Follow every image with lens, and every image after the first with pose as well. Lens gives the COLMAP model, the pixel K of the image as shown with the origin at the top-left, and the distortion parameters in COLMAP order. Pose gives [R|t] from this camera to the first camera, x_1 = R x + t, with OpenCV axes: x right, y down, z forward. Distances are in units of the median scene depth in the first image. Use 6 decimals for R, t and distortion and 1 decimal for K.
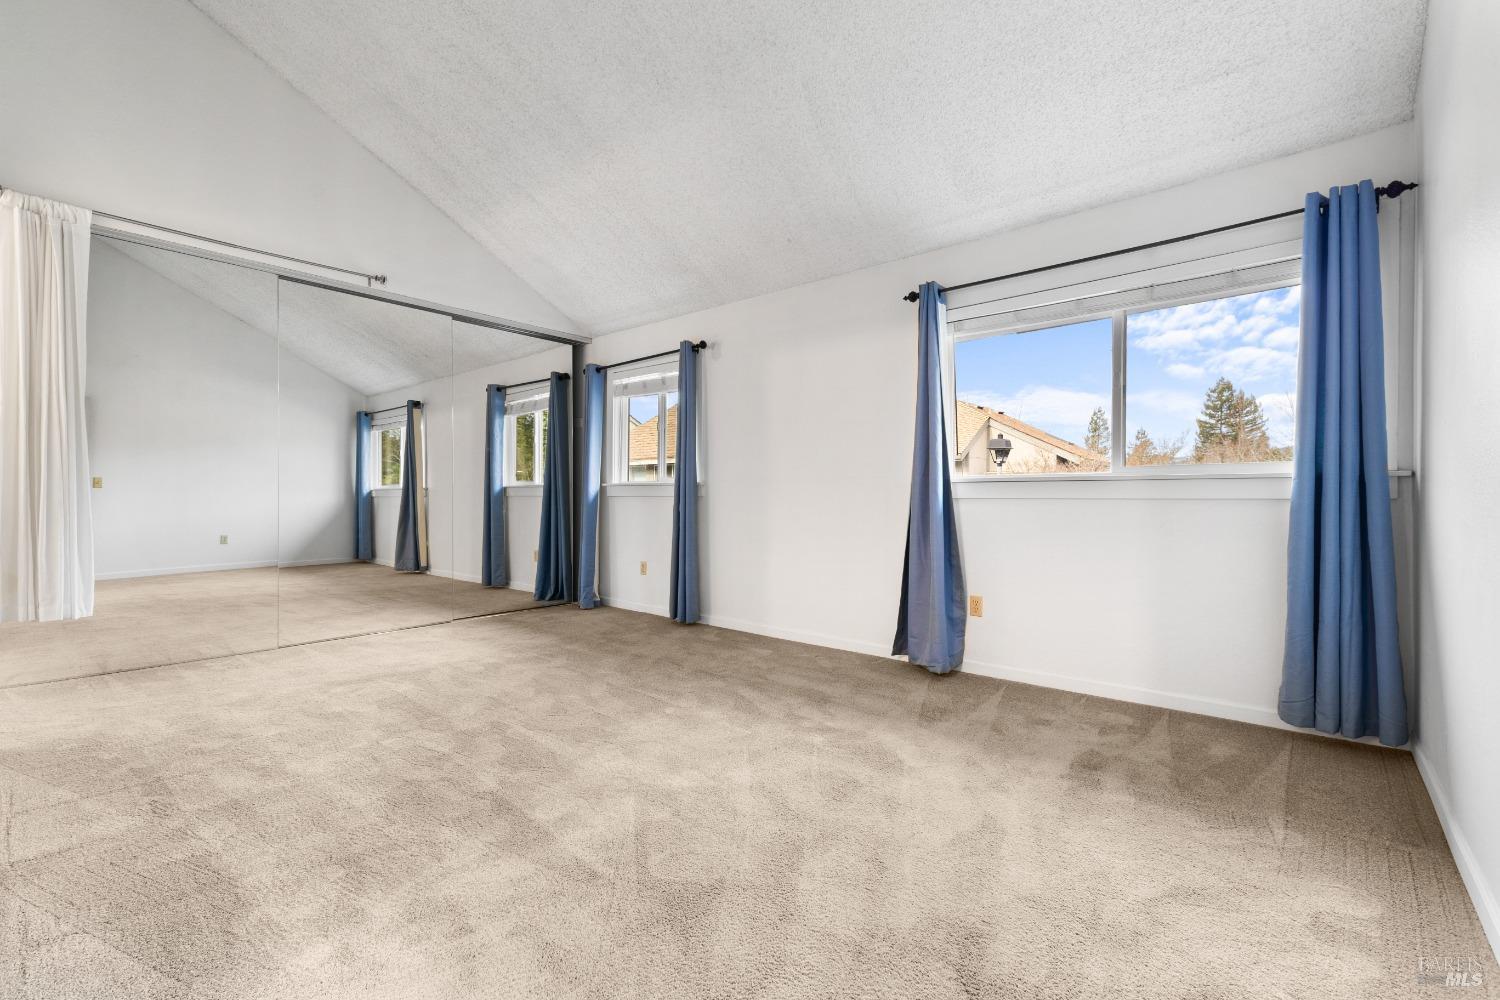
lens RADIAL K [[645.2, 0, 751.9], [0, 645.2, 499.1], [0, 0, 1]] dist [0.009182, -0.000099]
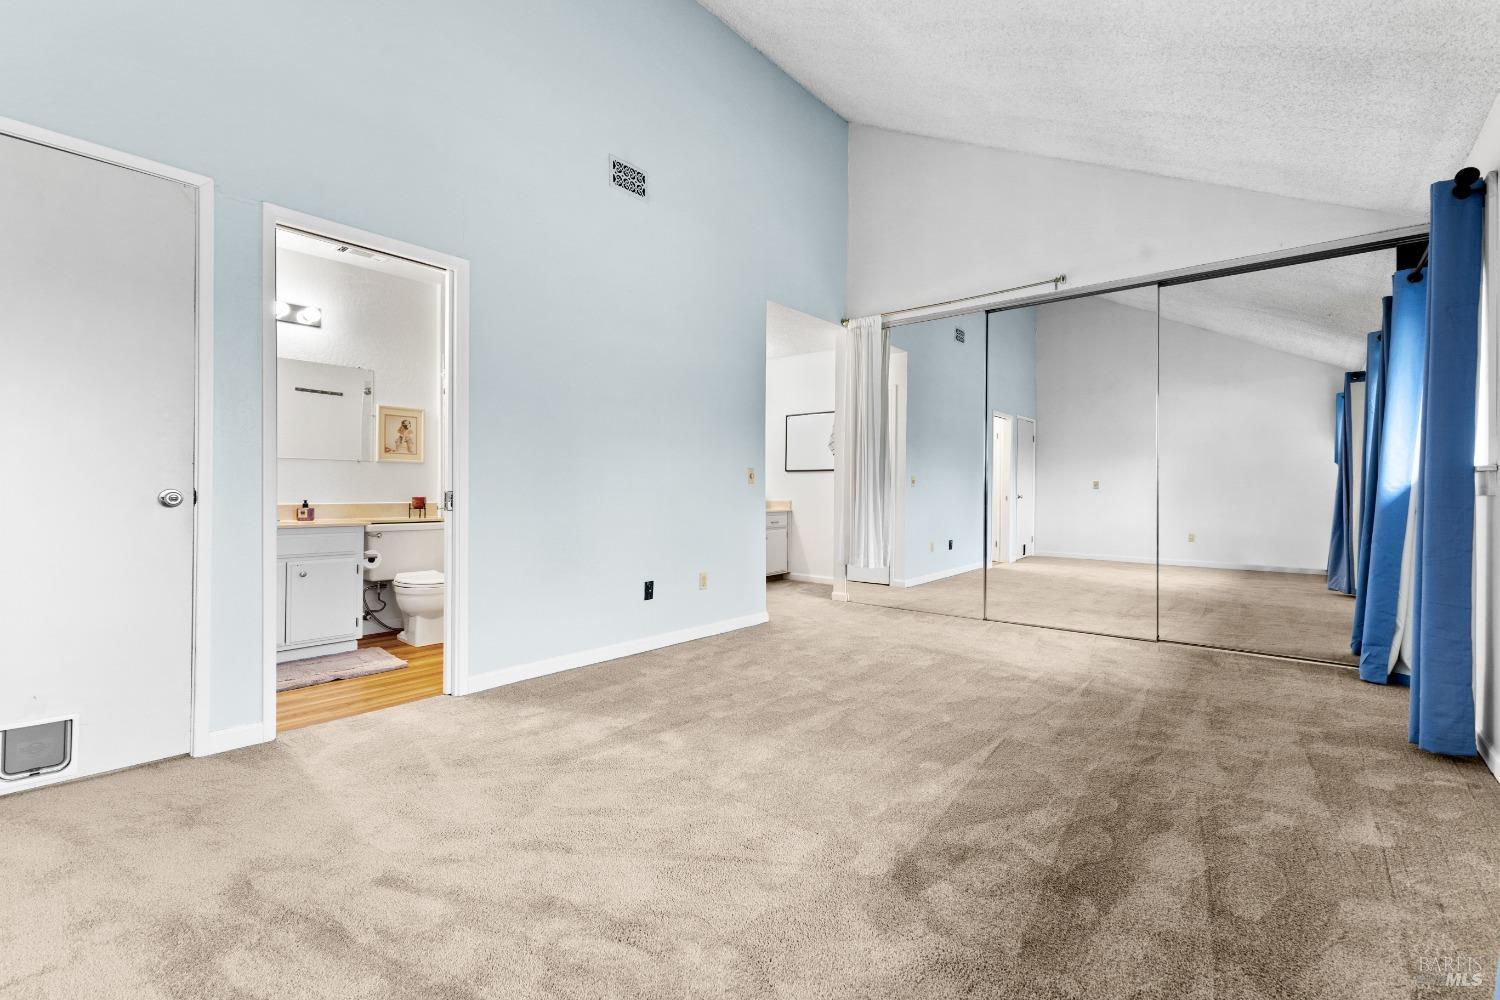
lens RADIAL K [[645.2, 0, 752.1], [0, 645.2, 498.5], [0, 0, 1]] dist [0.009182, -0.000099]
pose [[0.016856, 0.010734, -0.999800, 0.633571], [-0.010614, 0.999888, 0.010556, -0.004805], [0.999802, 0.010434, 0.016968, 0.742029]]
